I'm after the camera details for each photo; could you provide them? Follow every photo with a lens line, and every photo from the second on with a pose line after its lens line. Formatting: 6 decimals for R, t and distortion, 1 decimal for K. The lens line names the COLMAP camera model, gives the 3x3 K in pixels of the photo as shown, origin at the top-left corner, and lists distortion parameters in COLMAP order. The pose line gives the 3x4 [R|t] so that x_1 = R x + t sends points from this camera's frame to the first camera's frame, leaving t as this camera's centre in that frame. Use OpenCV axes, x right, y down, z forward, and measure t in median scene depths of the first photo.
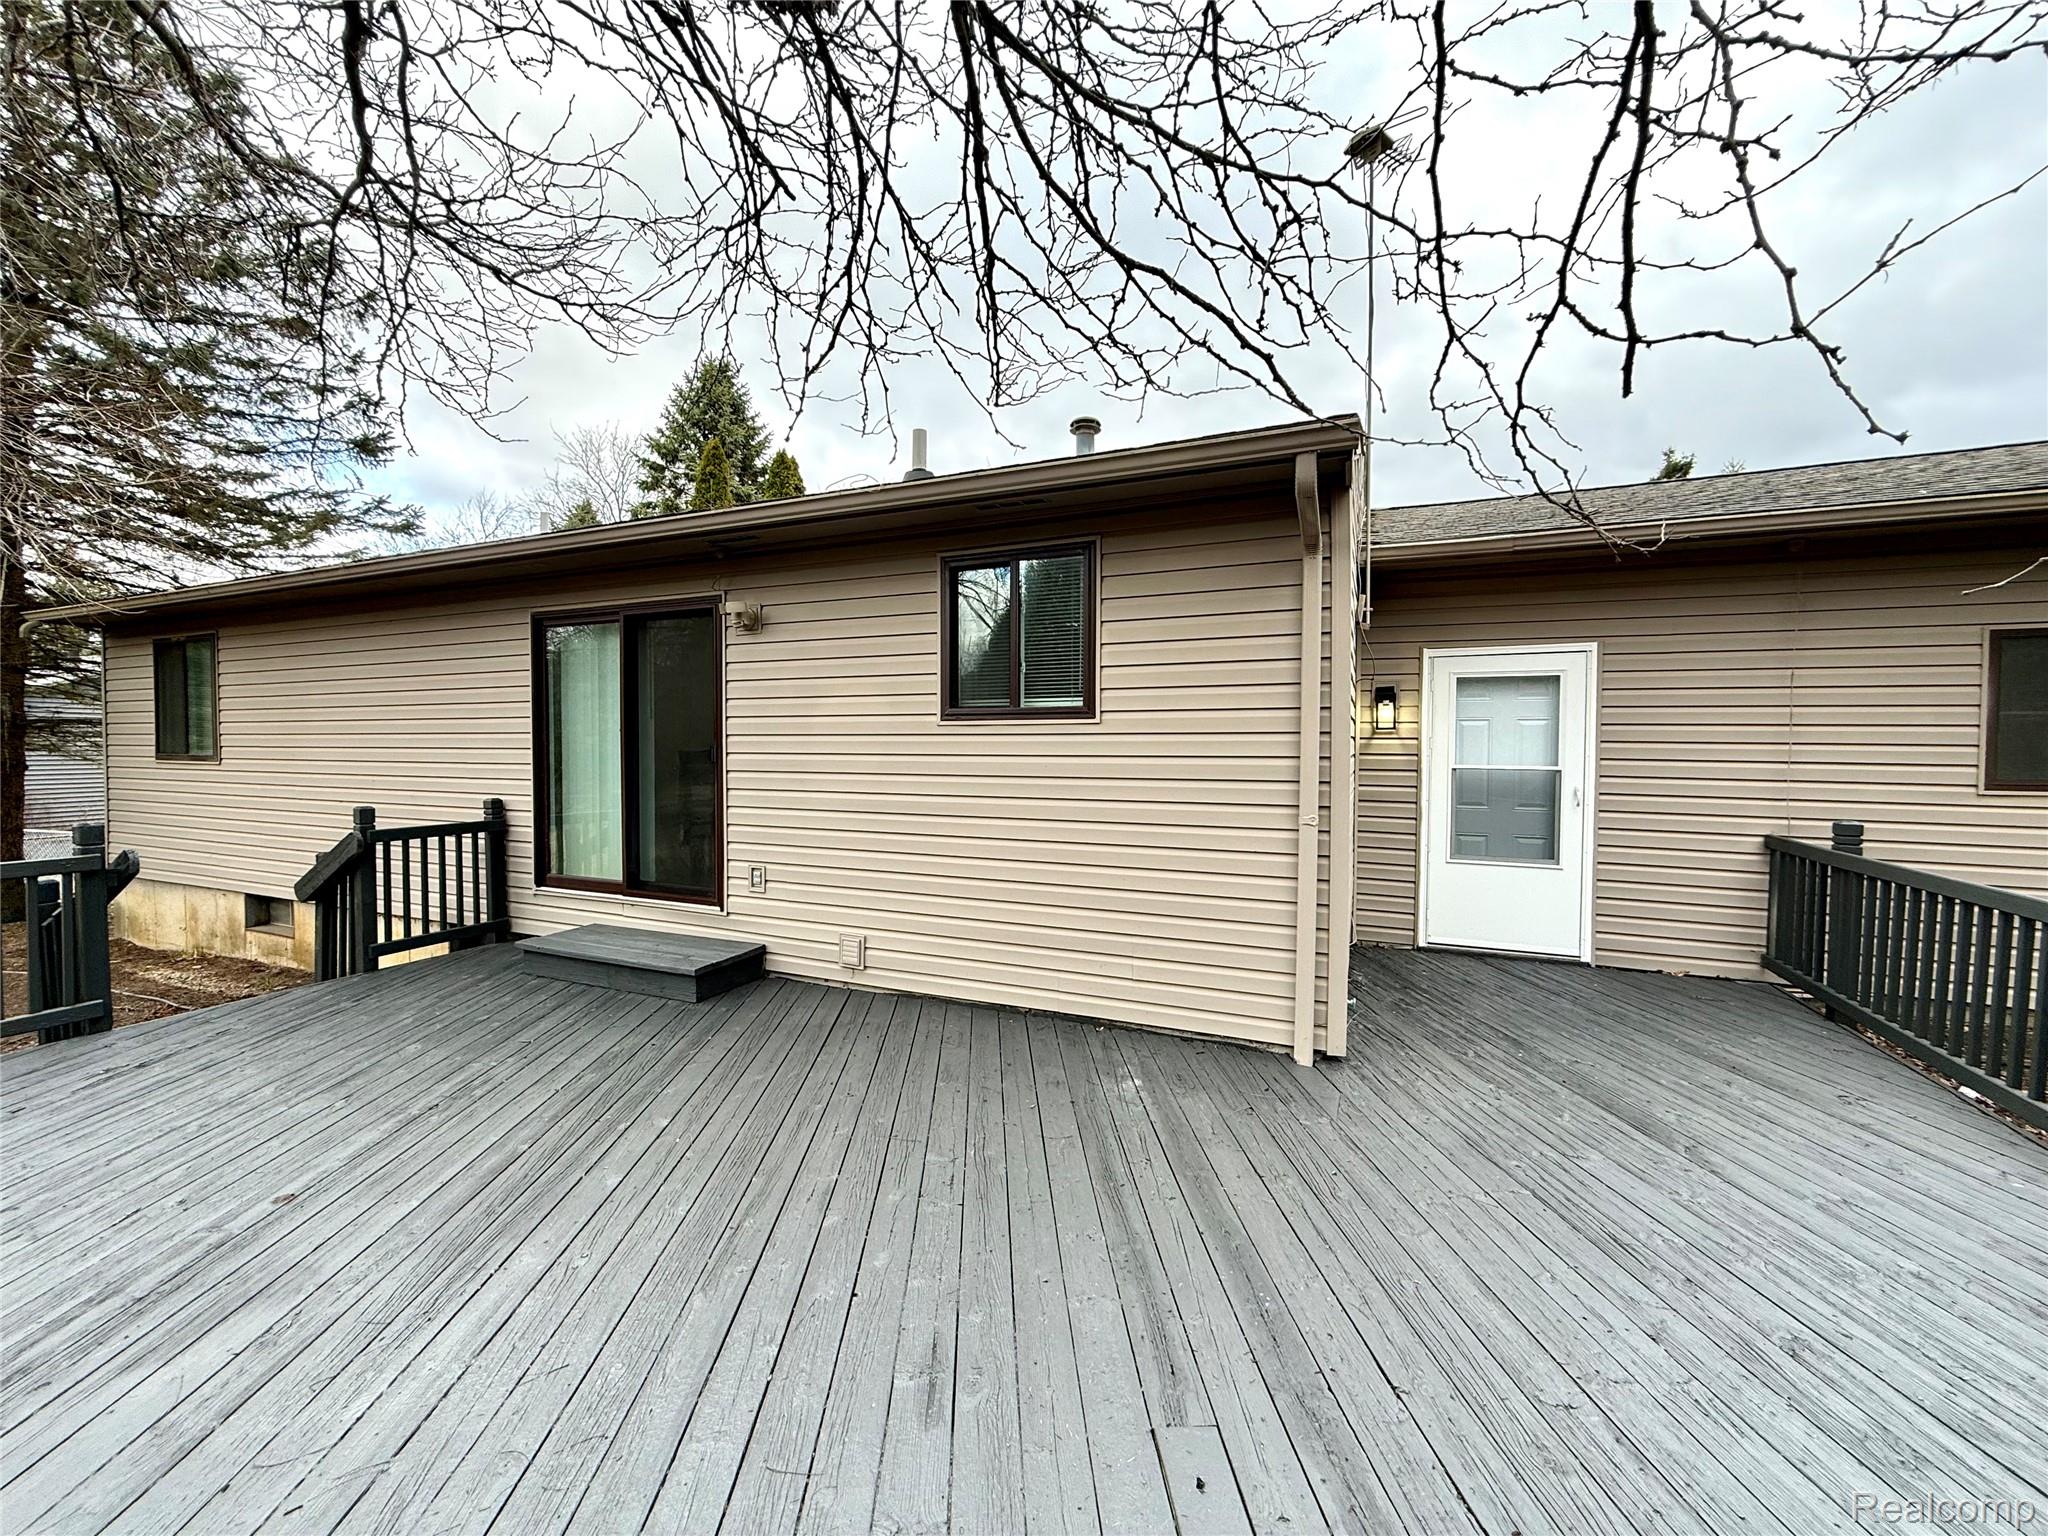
lens RADIAL K [[816.9, 0, 1026.8], [0, 816.9, 768.9], [0, 0, 1]] dist [0.002055, -0.001198]
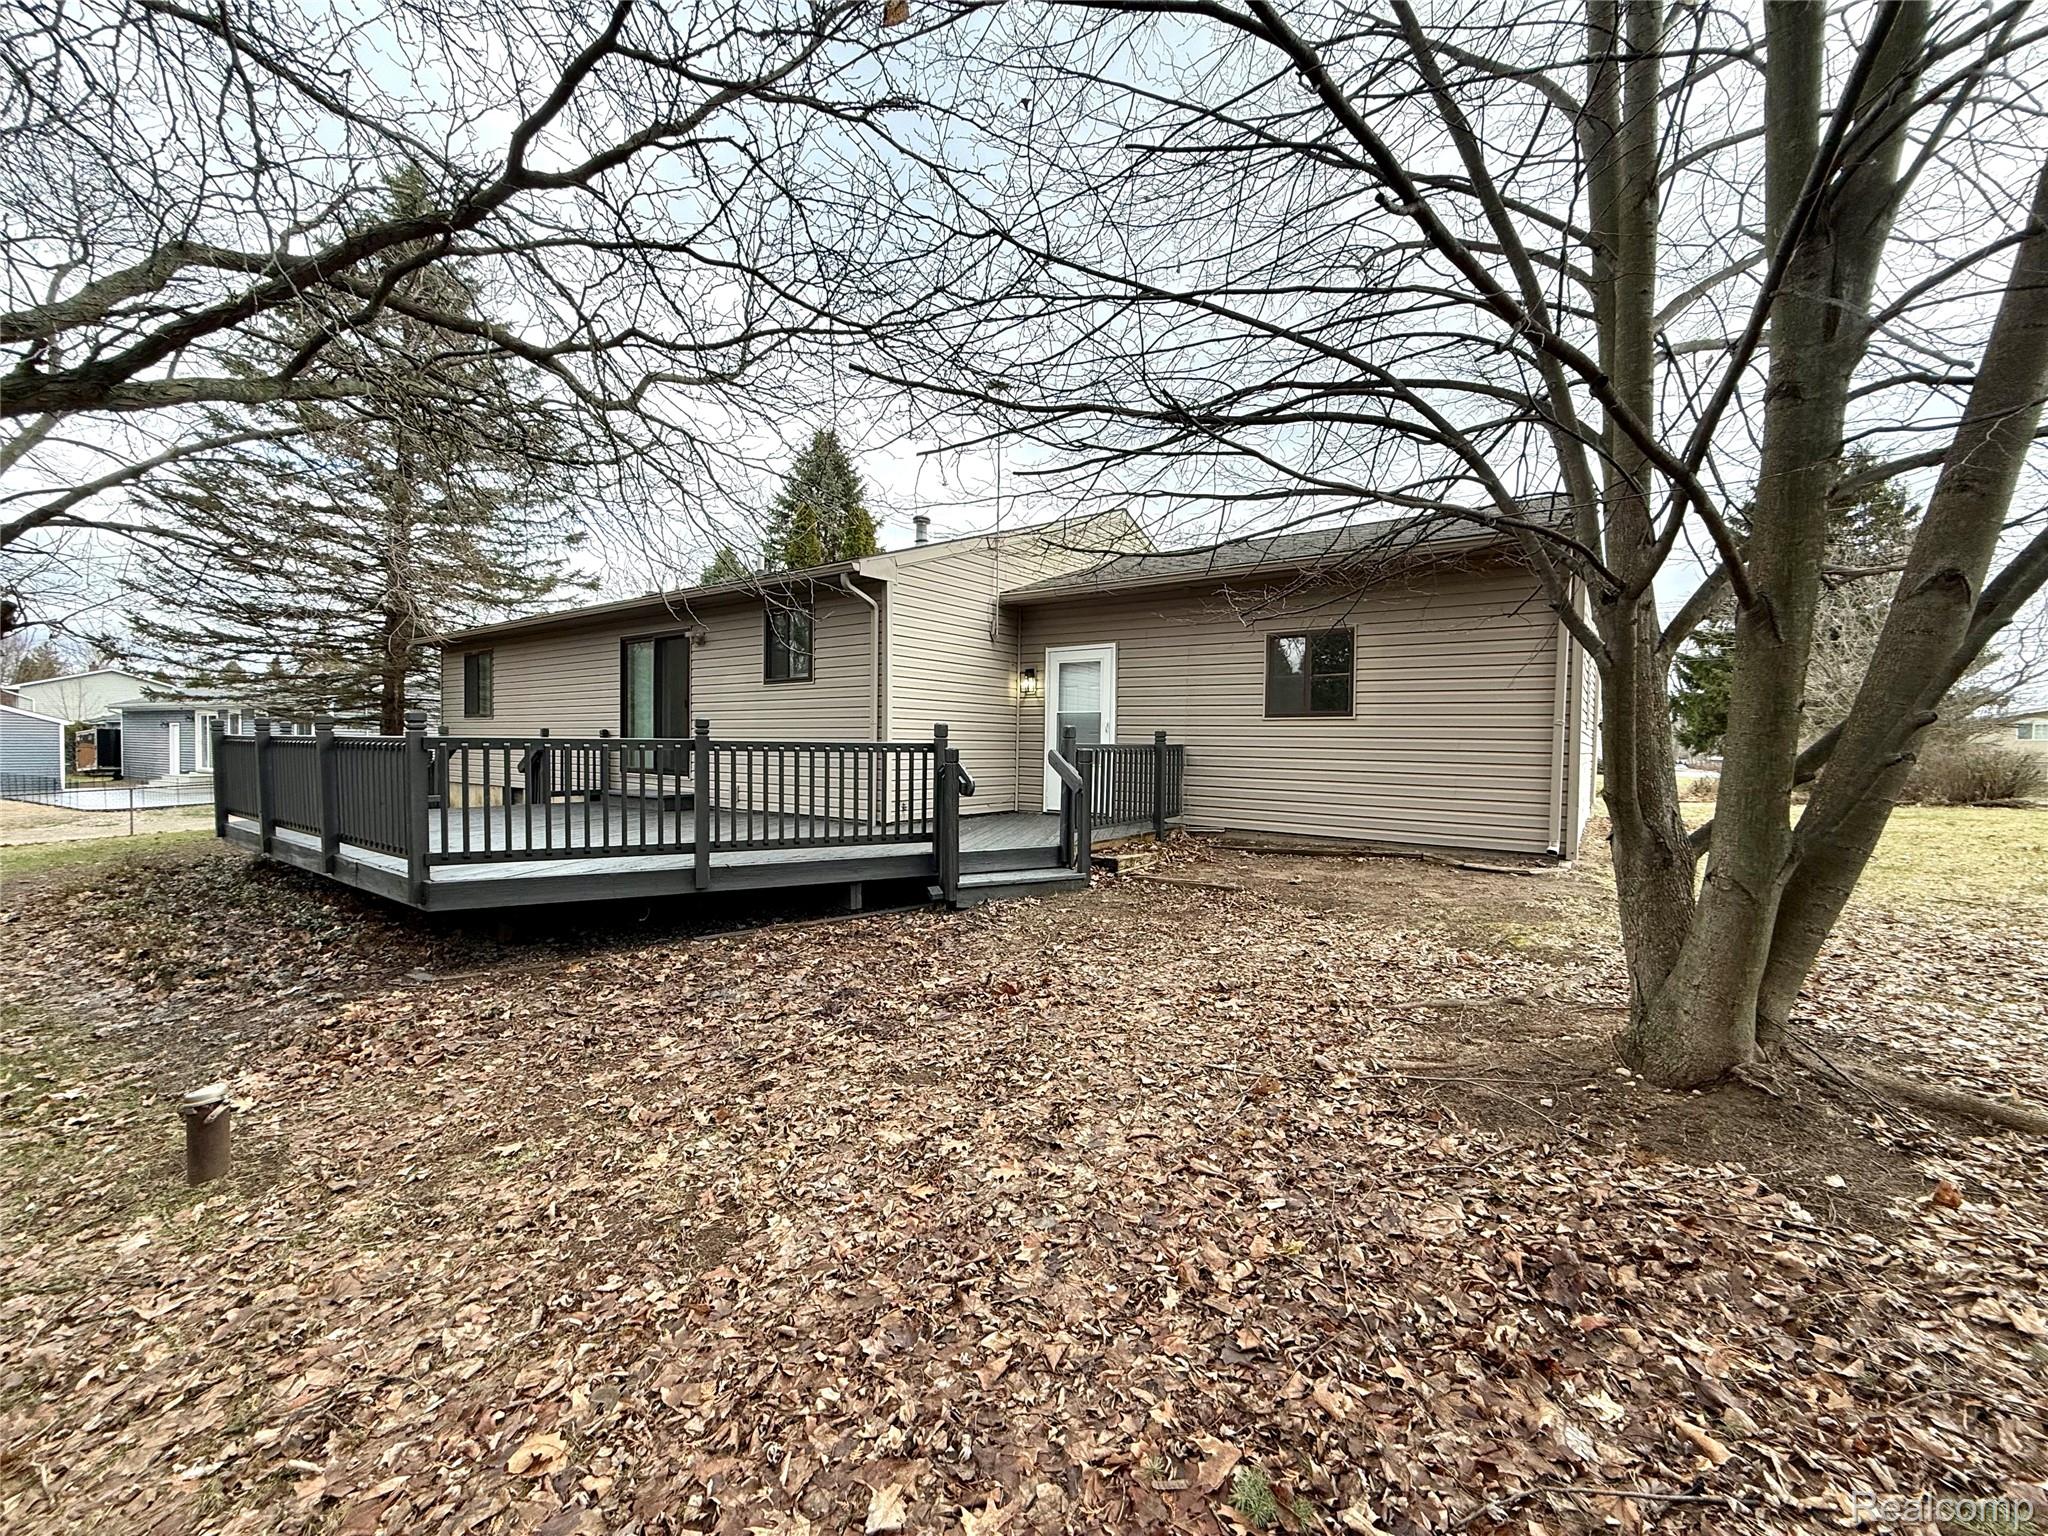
lens RADIAL K [[816.9, 0, 1023.4], [0, 816.9, 766.6], [0, 0, 1]] dist [0.002055, -0.001198]
pose [[0.977166, 0.014699, -0.211967, 0.884813], [-0.016661, 0.999833, -0.007472, 0.141460], [0.211822, 0.010833, 0.977248, -0.846053]]
